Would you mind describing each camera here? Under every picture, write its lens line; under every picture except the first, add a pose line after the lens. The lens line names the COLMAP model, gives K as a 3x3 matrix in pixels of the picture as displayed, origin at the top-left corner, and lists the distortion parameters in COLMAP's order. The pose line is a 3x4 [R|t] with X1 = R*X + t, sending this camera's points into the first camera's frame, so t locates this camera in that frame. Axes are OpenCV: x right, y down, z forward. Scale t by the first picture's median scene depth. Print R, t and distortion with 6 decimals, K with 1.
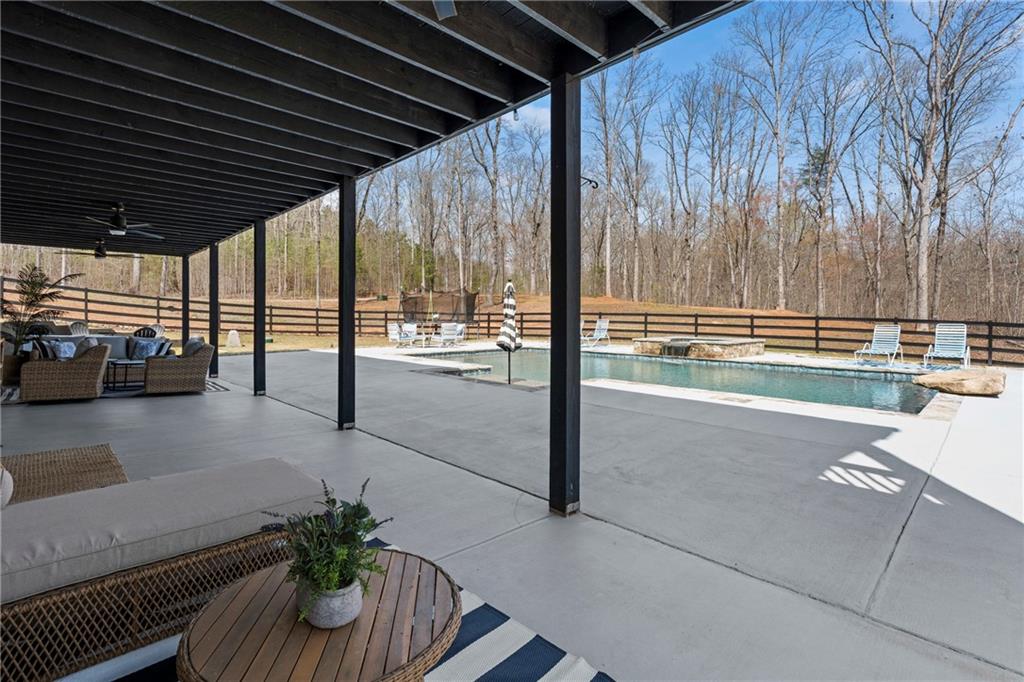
lens RADIAL K [[477.4, 0, 507.6], [0, 477.4, 319.4], [0, 0, 1]] dist [-0.001732, -0.000202]
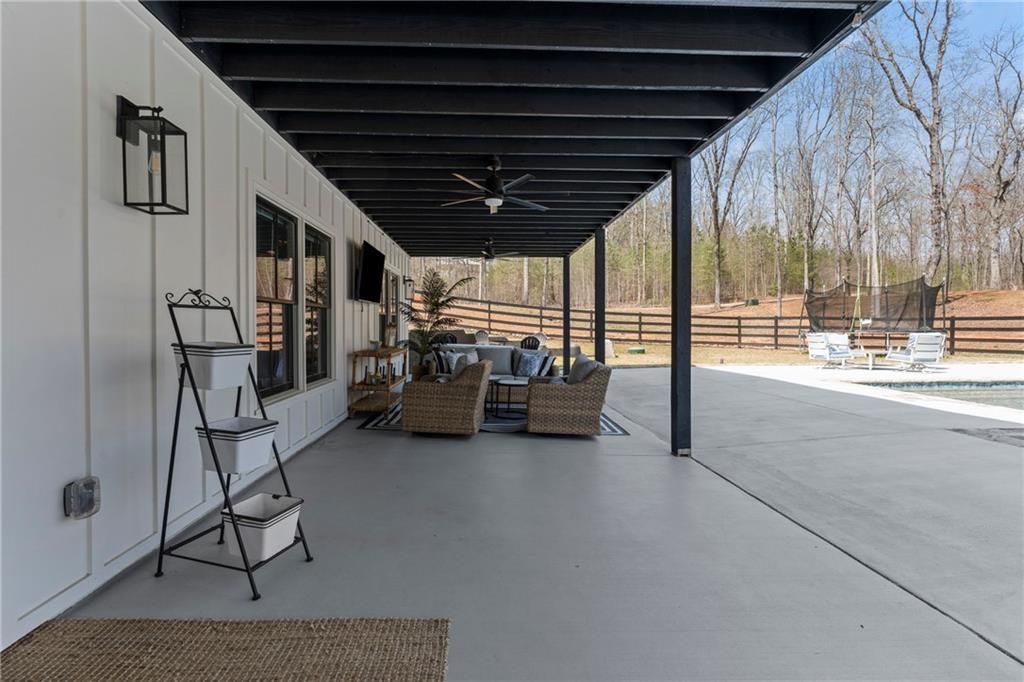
lens RADIAL K [[474.9, 0, 501.3], [0, 474.9, 332.9], [0, 0, 1]] dist [-0.000732, -0.000034]
pose [[0.754722, 0.004141, -0.656031, -0.123388], [0.003104, 0.999946, 0.009882, 0.000226], [0.656037, -0.009494, 0.754669, 0.167700]]
